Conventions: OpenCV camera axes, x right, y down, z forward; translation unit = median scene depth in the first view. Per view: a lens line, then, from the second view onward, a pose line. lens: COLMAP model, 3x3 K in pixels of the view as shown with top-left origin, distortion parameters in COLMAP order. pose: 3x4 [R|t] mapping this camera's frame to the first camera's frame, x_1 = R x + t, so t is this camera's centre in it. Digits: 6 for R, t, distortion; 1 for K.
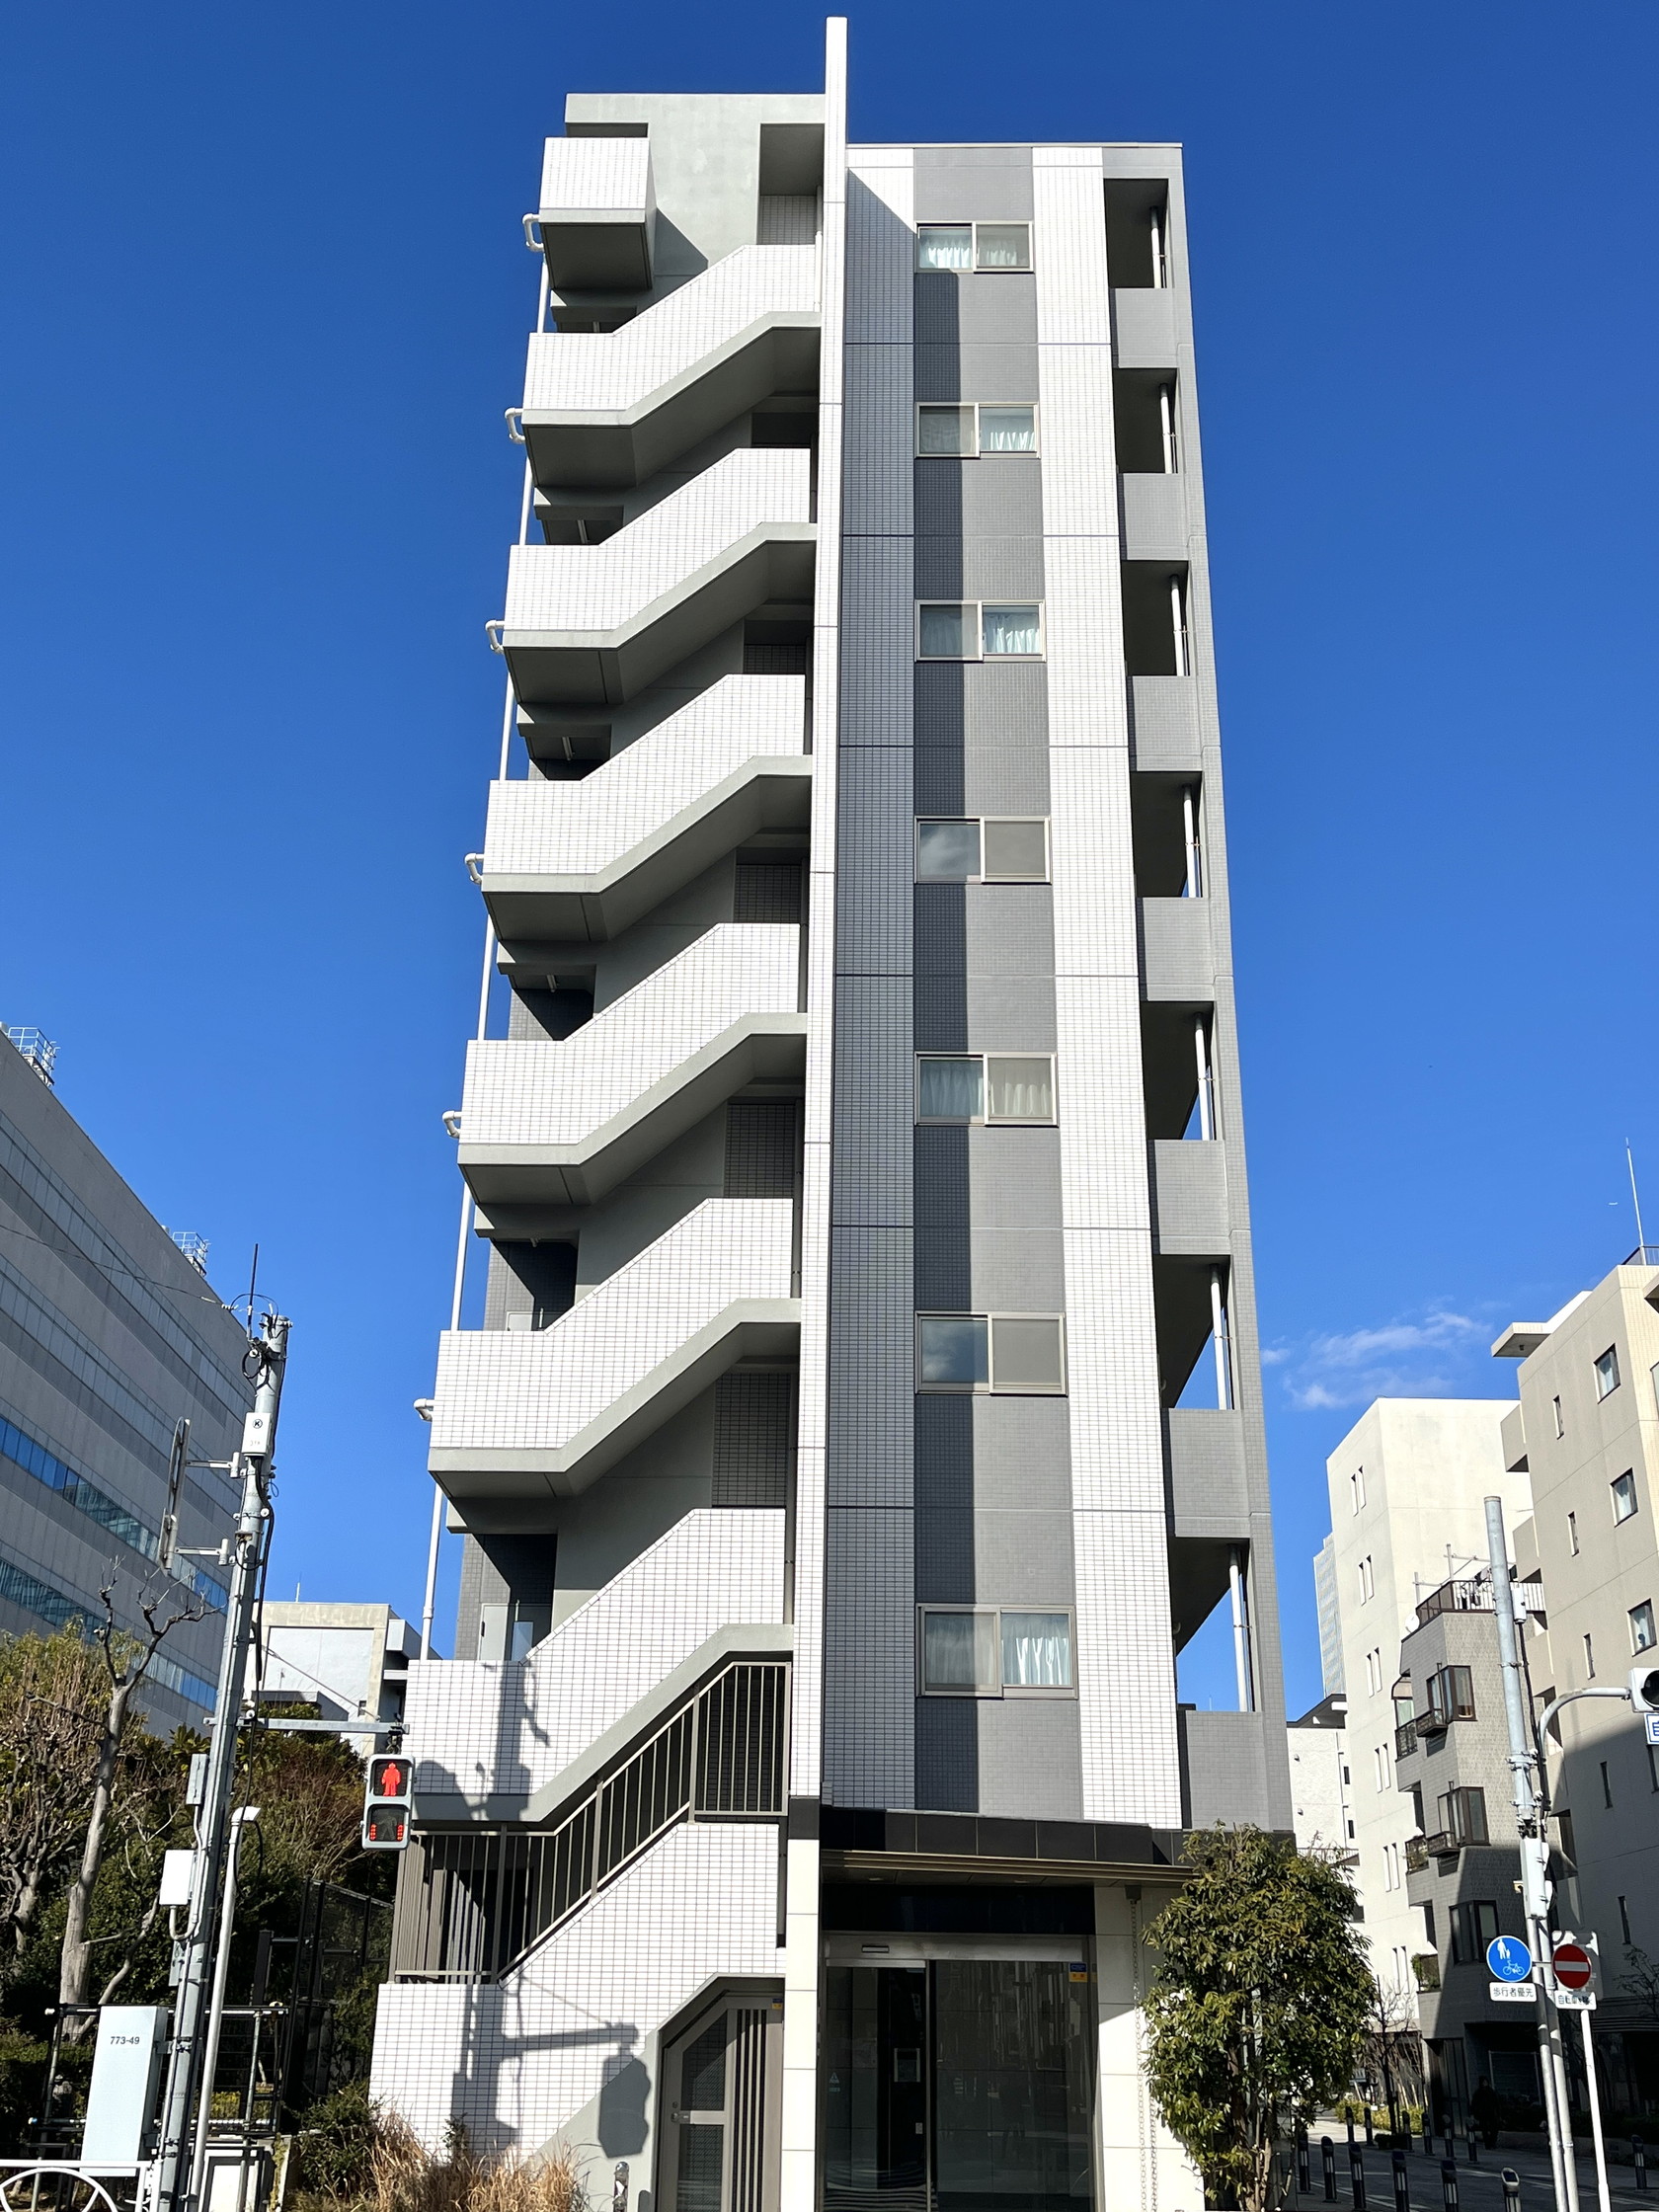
lens RADIAL K [[2142.5, 0, 818.4], [0, 2142.5, 1110.8], [0, 0, 1]] dist [0.028285, 0.000000]
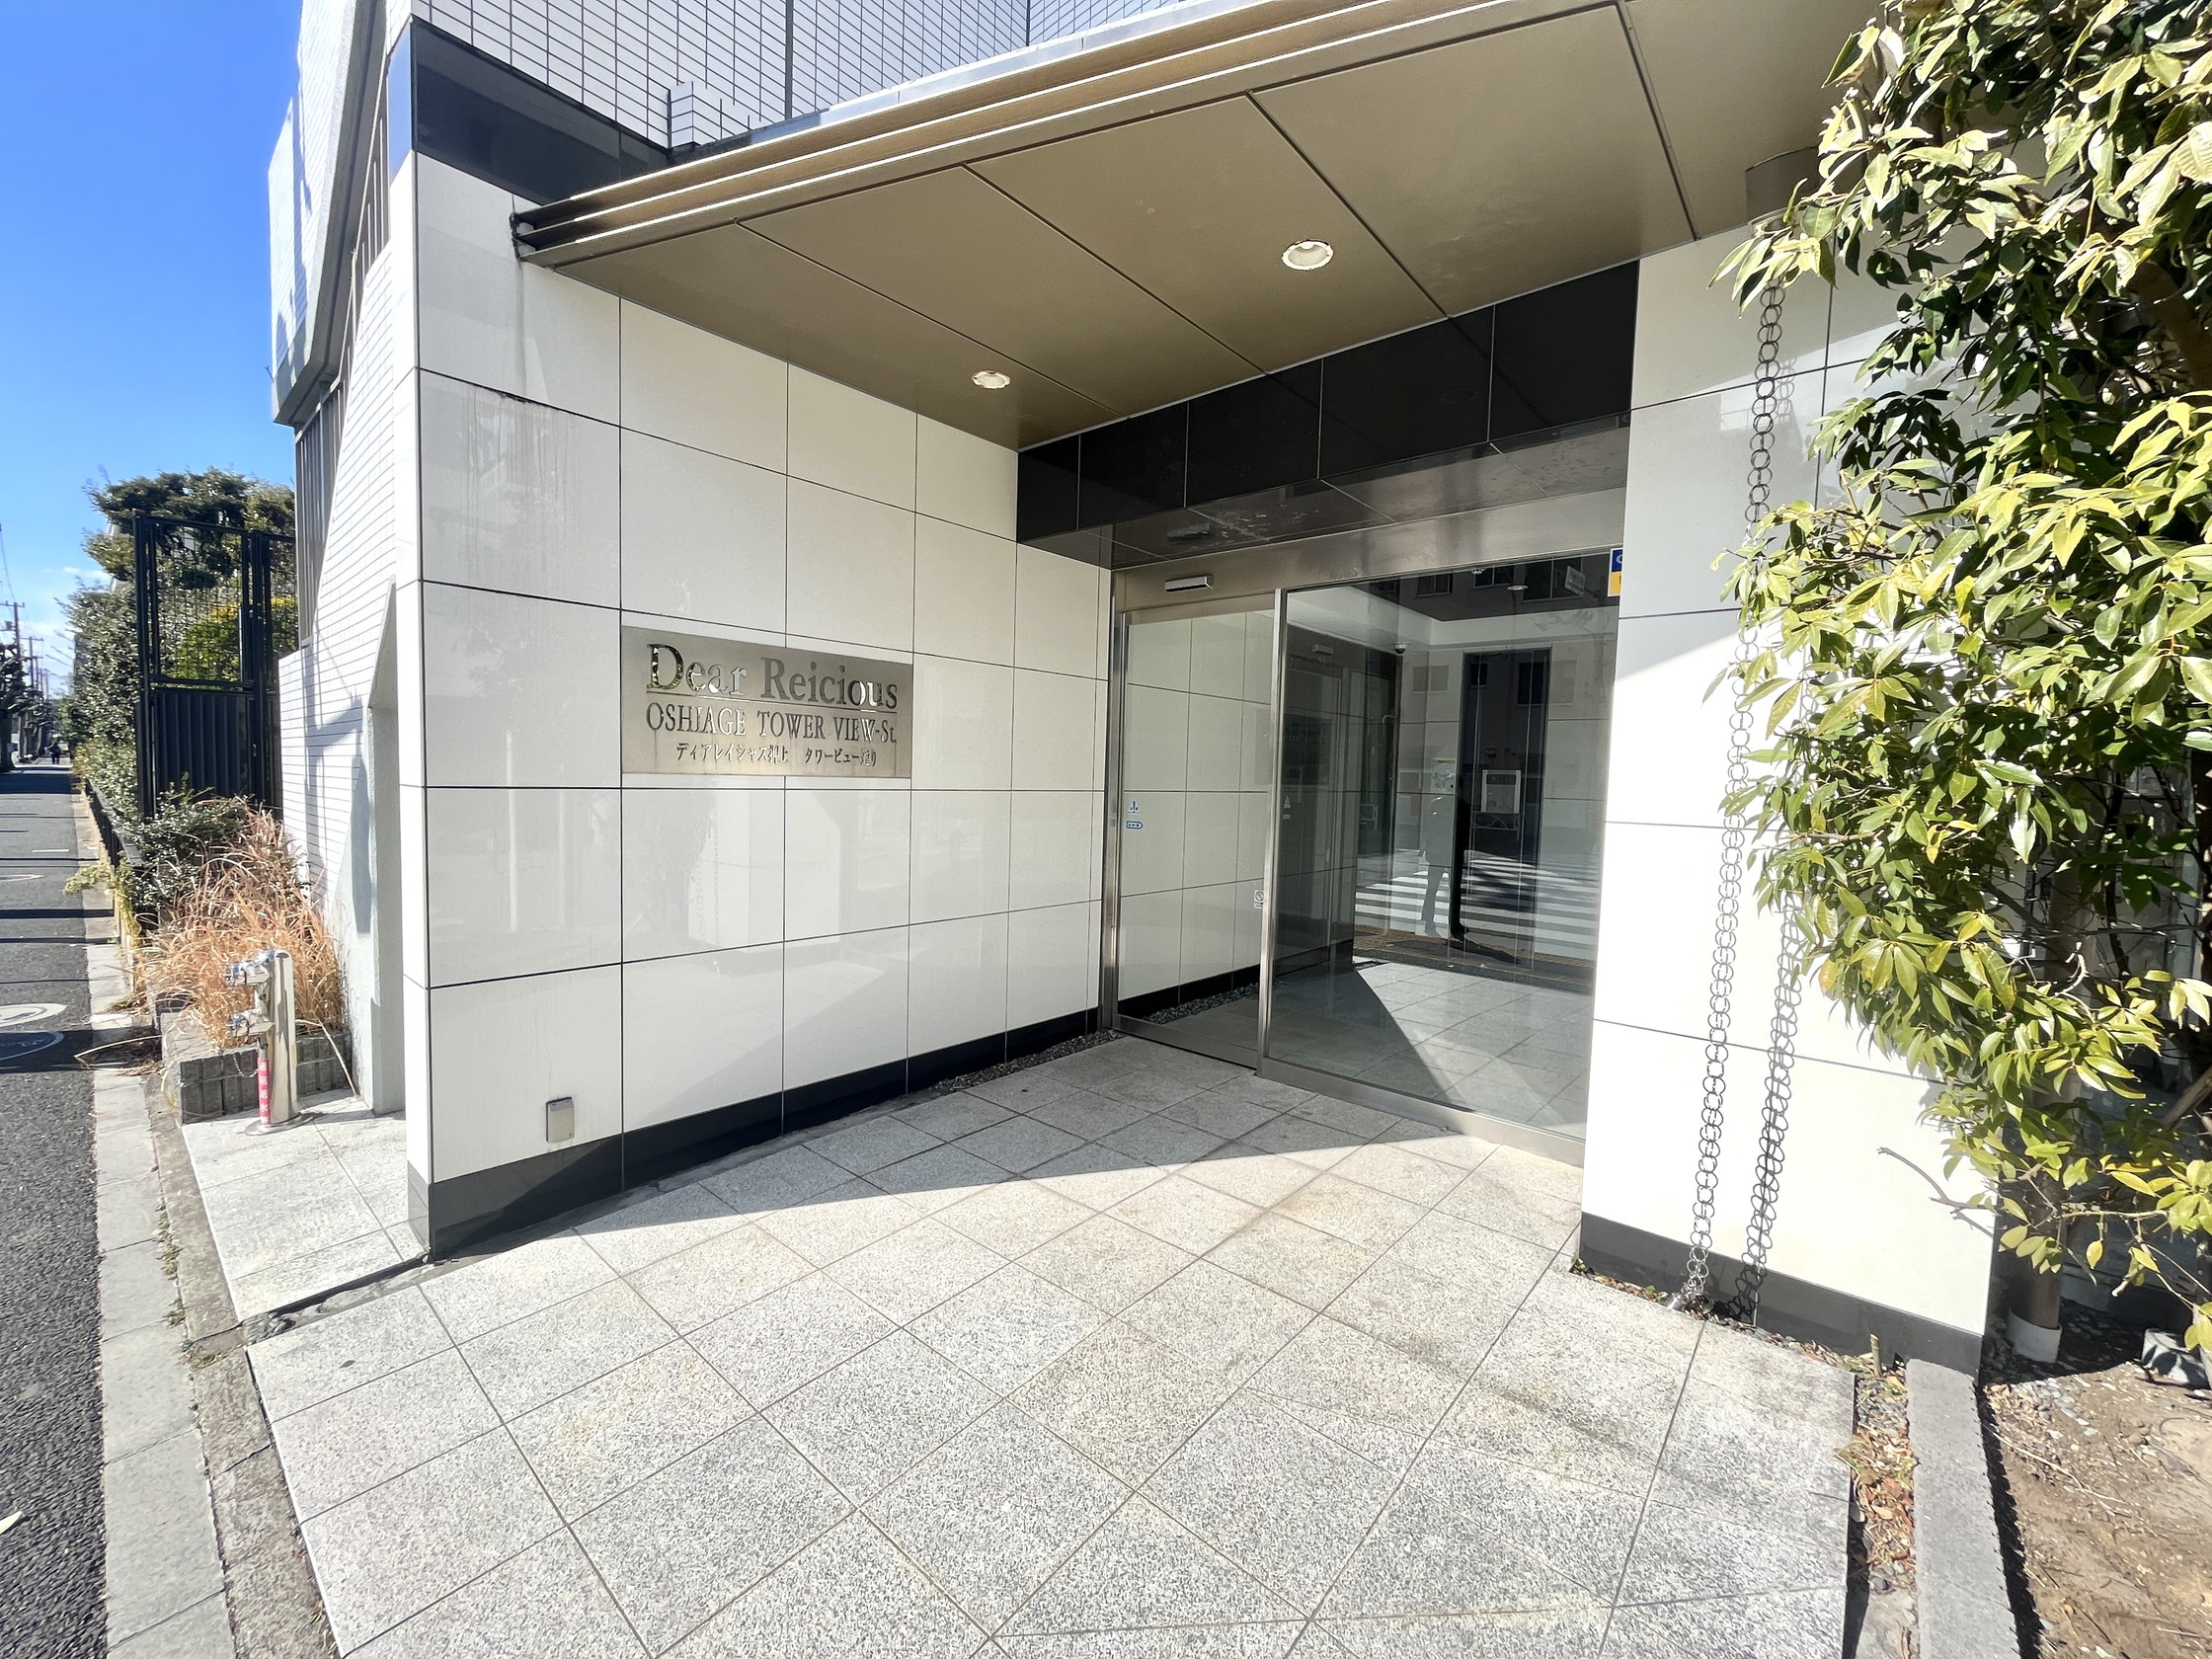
lens RADIAL K [[894.3, 0, 1110.1], [0, 894.3, 831.7], [0, 0, 1]] dist [-0.001204, -0.000578]
pose [[0.762700, 0.051835, -0.644672, 0.167531], [0.240124, 0.902840, 0.356679, 0.399856], [0.600524, -0.426841, 0.676149, 0.903097]]
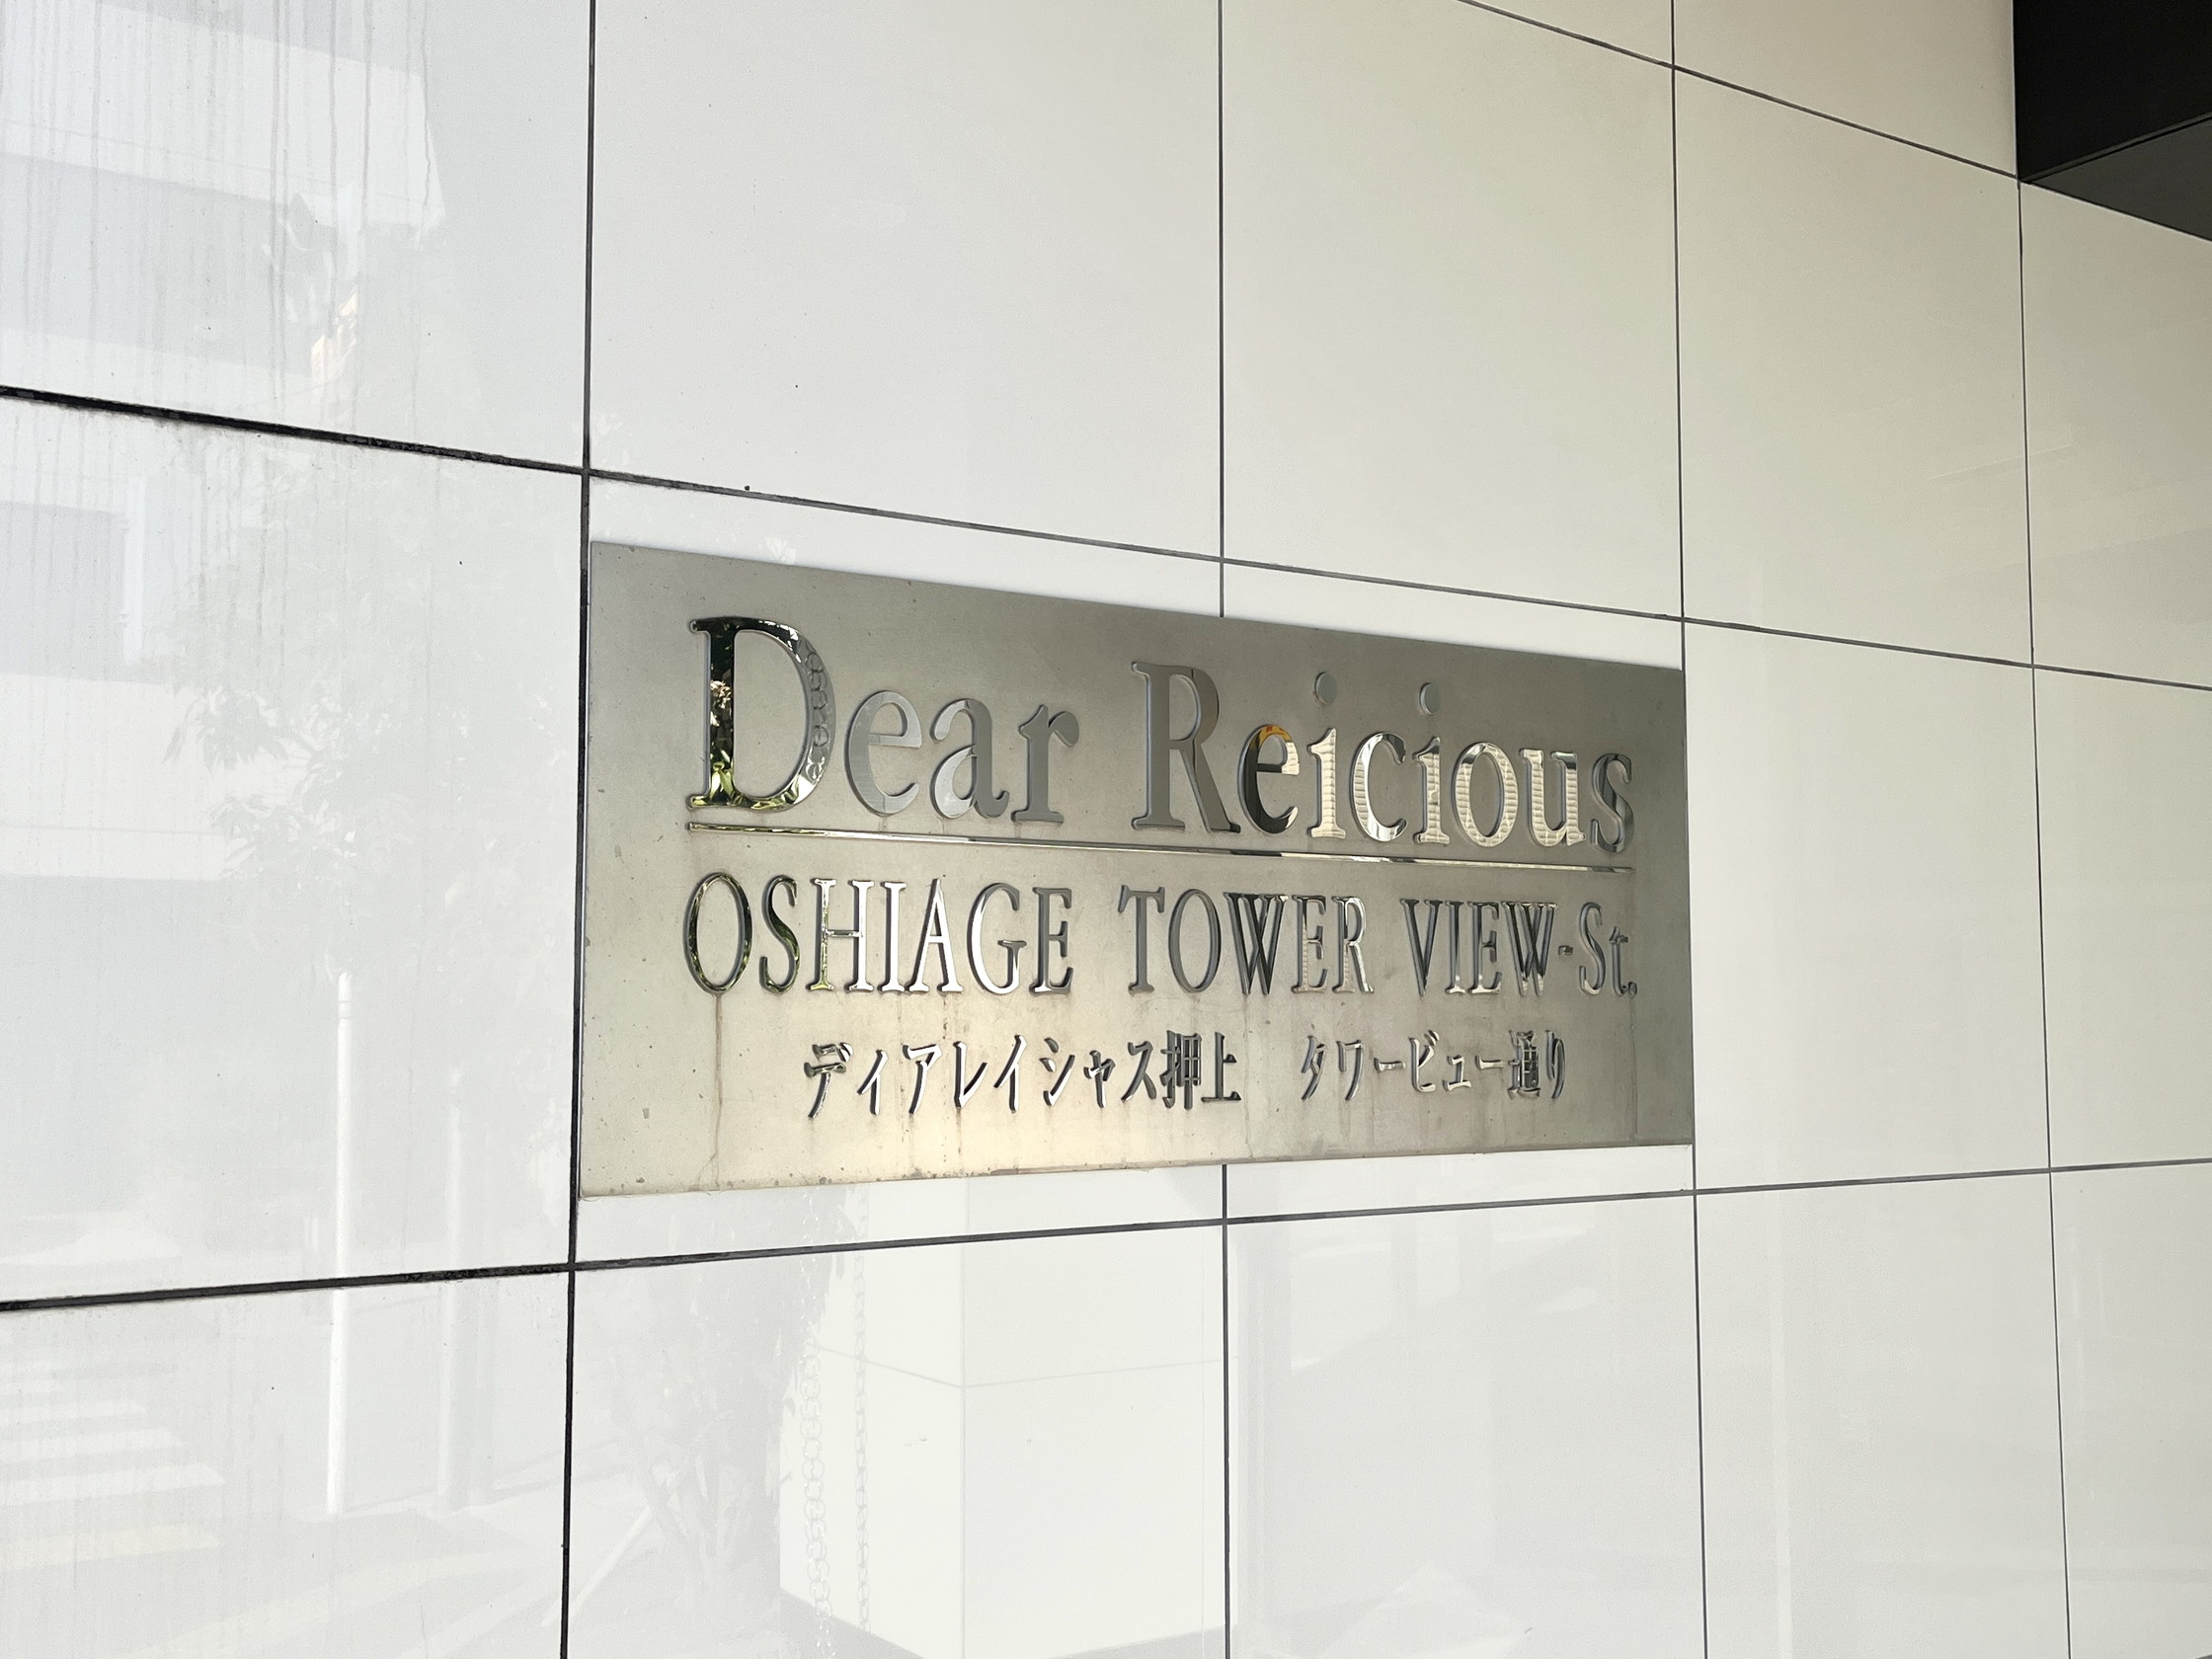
lens RADIAL K [[2188.3, 0, 1108.3], [0, 2188.3, 829.8], [0, 0, 1]] dist [0.027809, 0.000000]
pose [[0.554208, -0.079684, -0.828555, 0.081677], [0.340044, 0.930231, 0.137988, 0.408190], [0.759752, -0.358220, 0.542638, 0.937368]]
